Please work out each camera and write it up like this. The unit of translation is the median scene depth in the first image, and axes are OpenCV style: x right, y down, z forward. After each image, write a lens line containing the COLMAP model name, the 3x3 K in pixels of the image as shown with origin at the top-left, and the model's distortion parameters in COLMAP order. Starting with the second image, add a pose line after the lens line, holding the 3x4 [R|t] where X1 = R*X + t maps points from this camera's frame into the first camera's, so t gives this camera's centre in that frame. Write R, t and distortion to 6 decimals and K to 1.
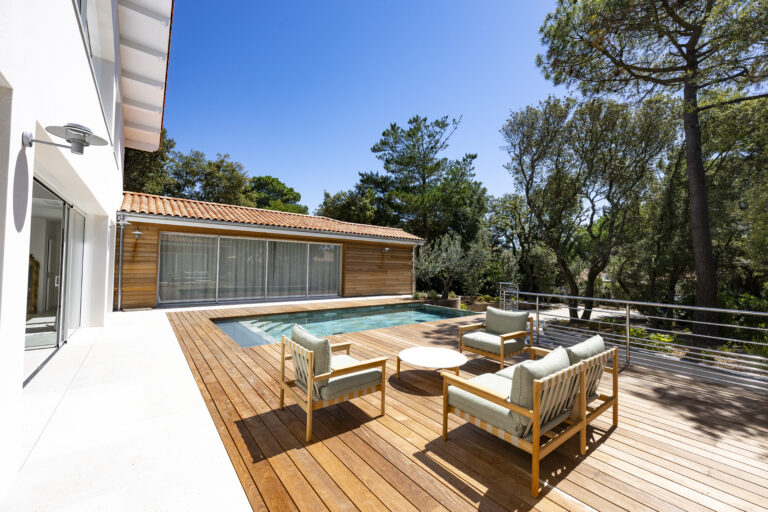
lens RADIAL K [[312.0, 0, 387.7], [0, 312.0, 257.3], [0, 0, 1]] dist [0.000049, 0.000076]
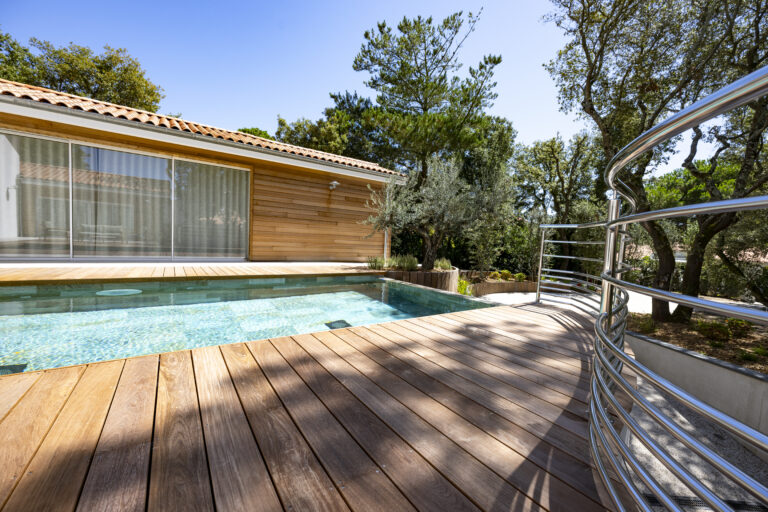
lens RADIAL K [[312.0, 0, 380.8], [0, 312.0, 256.3], [0, 0, 1]] dist [0.000049, 0.000076]
pose [[0.996703, 0.032999, -0.074121, 0.093341], [-0.027224, 0.996611, 0.077620, 0.043808], [0.076431, -0.075346, 0.994224, 0.289532]]
